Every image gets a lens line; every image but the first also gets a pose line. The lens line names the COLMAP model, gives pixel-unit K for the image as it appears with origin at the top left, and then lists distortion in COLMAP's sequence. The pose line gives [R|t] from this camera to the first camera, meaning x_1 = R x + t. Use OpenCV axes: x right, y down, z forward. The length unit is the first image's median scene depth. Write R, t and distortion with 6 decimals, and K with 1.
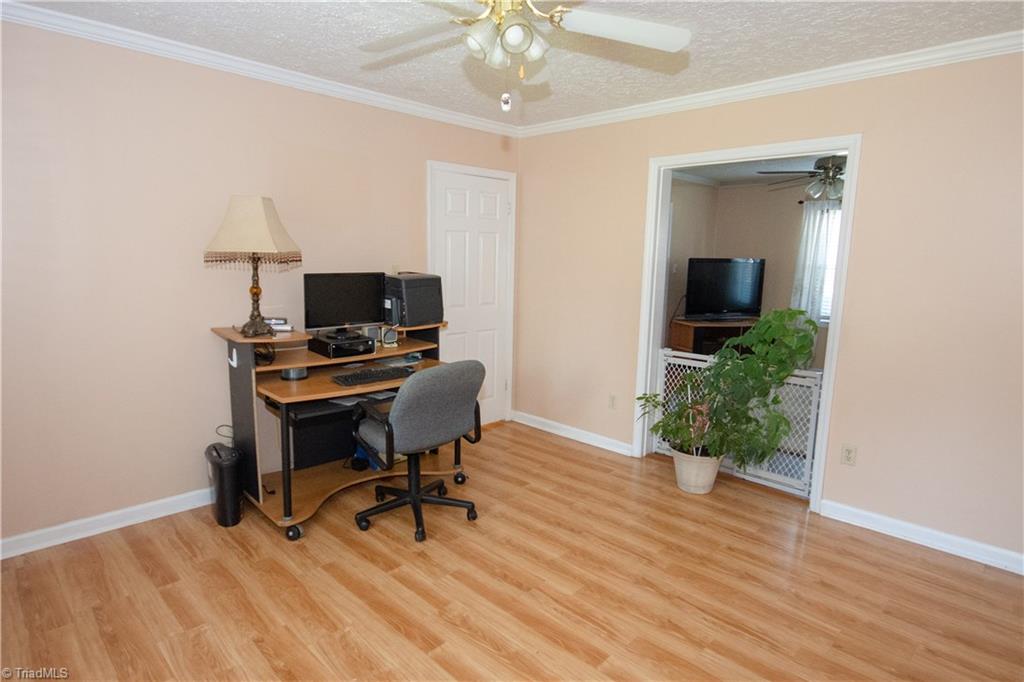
lens RADIAL K [[566.8, 0, 512.6], [0, 566.8, 348.7], [0, 0, 1]] dist [-0.000709, 0.001662]
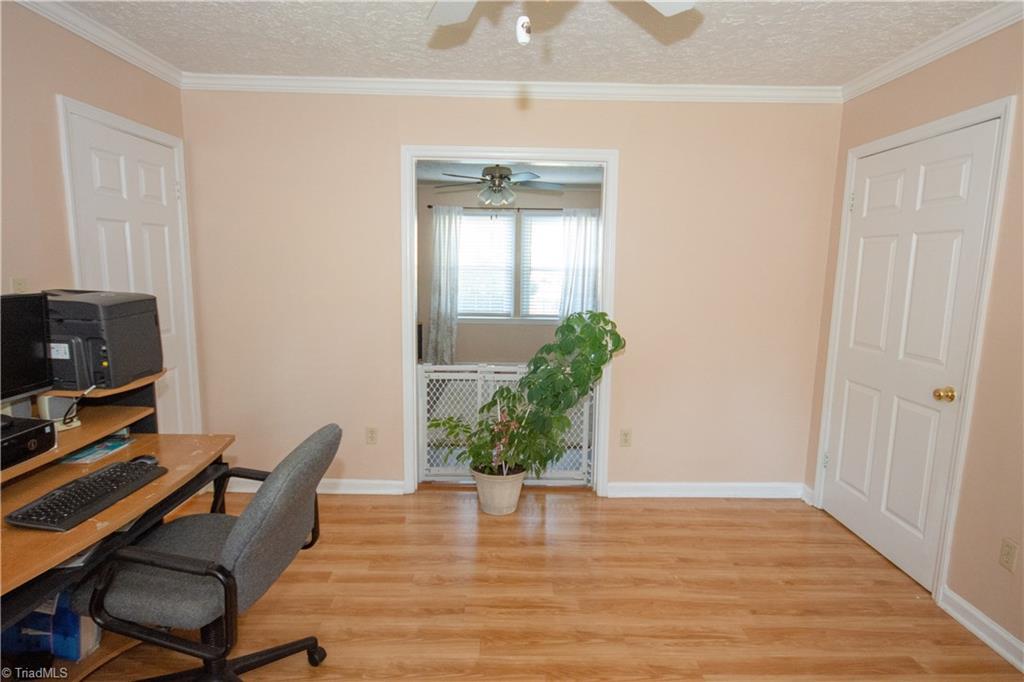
lens RADIAL K [[566.8, 0, 512.6], [0, 566.8, 348.7], [0, 0, 1]] dist [-0.000709, 0.001662]
pose [[0.702683, -0.113655, 0.702367, -0.299570], [0.113246, 0.992441, 0.047298, -0.059040], [-0.702433, 0.046305, 0.710242, 0.320208]]
